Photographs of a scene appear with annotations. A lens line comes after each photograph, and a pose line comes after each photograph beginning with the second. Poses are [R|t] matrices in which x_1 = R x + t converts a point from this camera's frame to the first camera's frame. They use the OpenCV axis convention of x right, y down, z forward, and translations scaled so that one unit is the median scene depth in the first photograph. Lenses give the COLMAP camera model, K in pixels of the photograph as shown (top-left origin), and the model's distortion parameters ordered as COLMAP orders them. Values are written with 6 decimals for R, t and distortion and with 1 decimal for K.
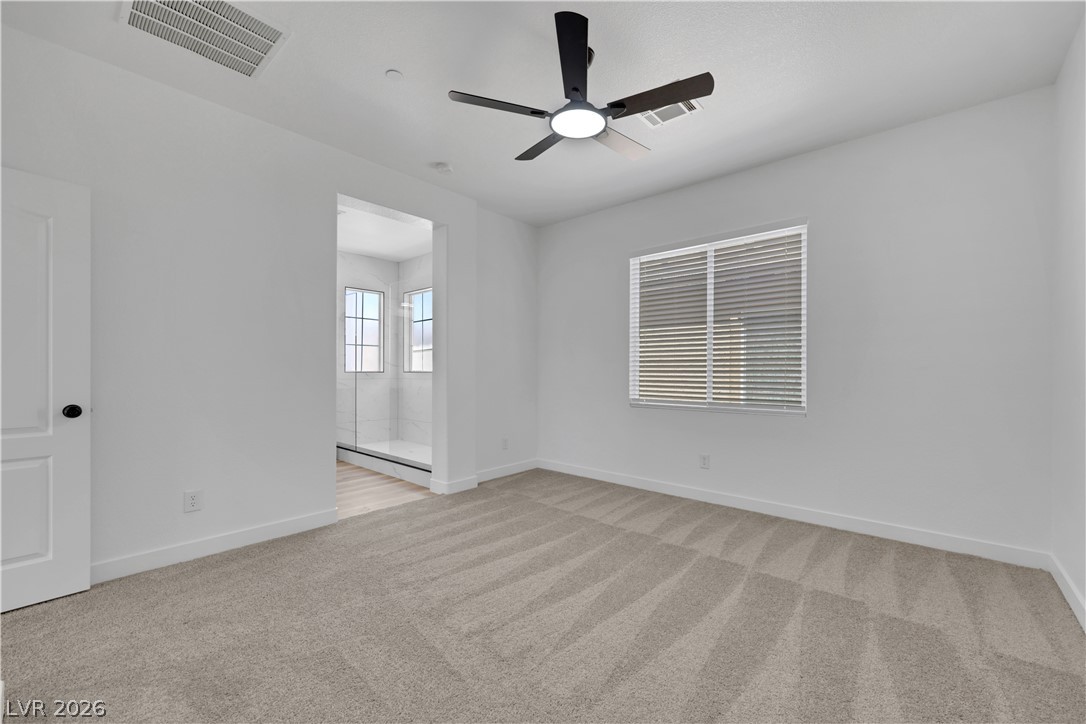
lens RADIAL K [[458.8, 0, 544.1], [0, 458.8, 361.0], [0, 0, 1]] dist [0.002976, 0.000676]
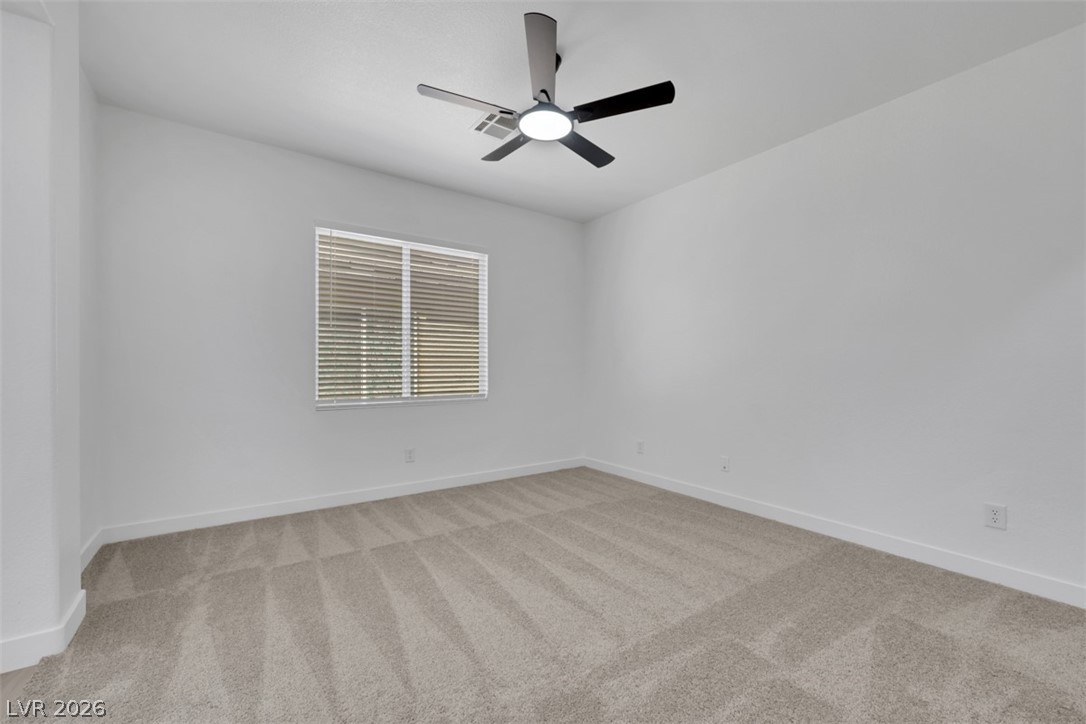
lens RADIAL K [[454.1, 0, 542.5], [0, 454.1, 365.0], [0, 0, 1]] dist [0.001937, 0.000007]
pose [[0.197093, 0.004073, 0.980376, -0.625517], [-0.023529, 0.999723, 0.000577, 0.011204], [-0.980102, -0.023181, 0.197134, 0.552587]]
